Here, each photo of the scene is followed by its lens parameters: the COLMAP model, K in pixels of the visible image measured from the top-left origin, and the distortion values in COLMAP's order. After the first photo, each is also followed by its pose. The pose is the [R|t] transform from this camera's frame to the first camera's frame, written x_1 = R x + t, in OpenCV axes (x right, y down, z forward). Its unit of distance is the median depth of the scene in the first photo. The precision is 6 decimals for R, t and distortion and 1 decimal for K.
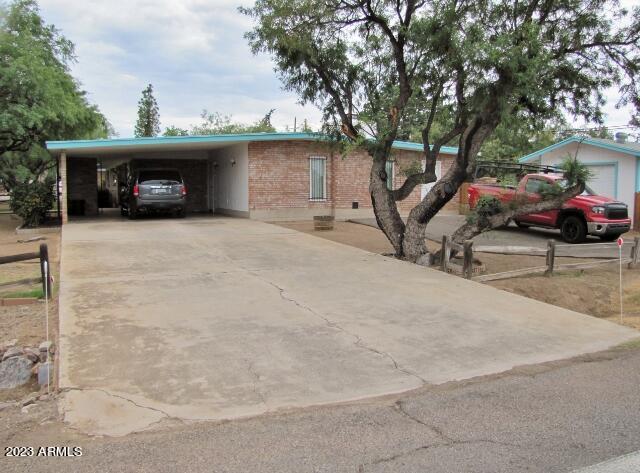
lens RADIAL K [[538.4, 0, 315.6], [0, 538.4, 237.9], [0, 0, 1]] dist [-0.181329, 0.158092]
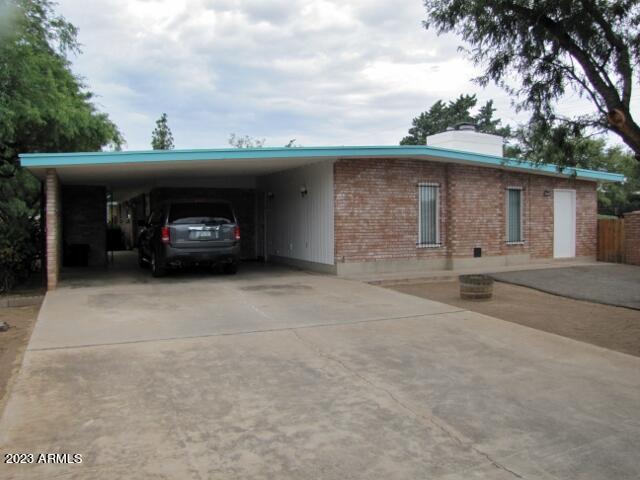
lens RADIAL K [[538.4, 0, 324.9], [0, 538.4, 238.2], [0, 0, 1]] dist [-0.181329, 0.158092]
pose [[0.999980, -0.006117, -0.001664, -0.130306], [0.006003, 0.998094, -0.061413, -0.039550], [0.002036, 0.061401, 0.998111, 0.320446]]
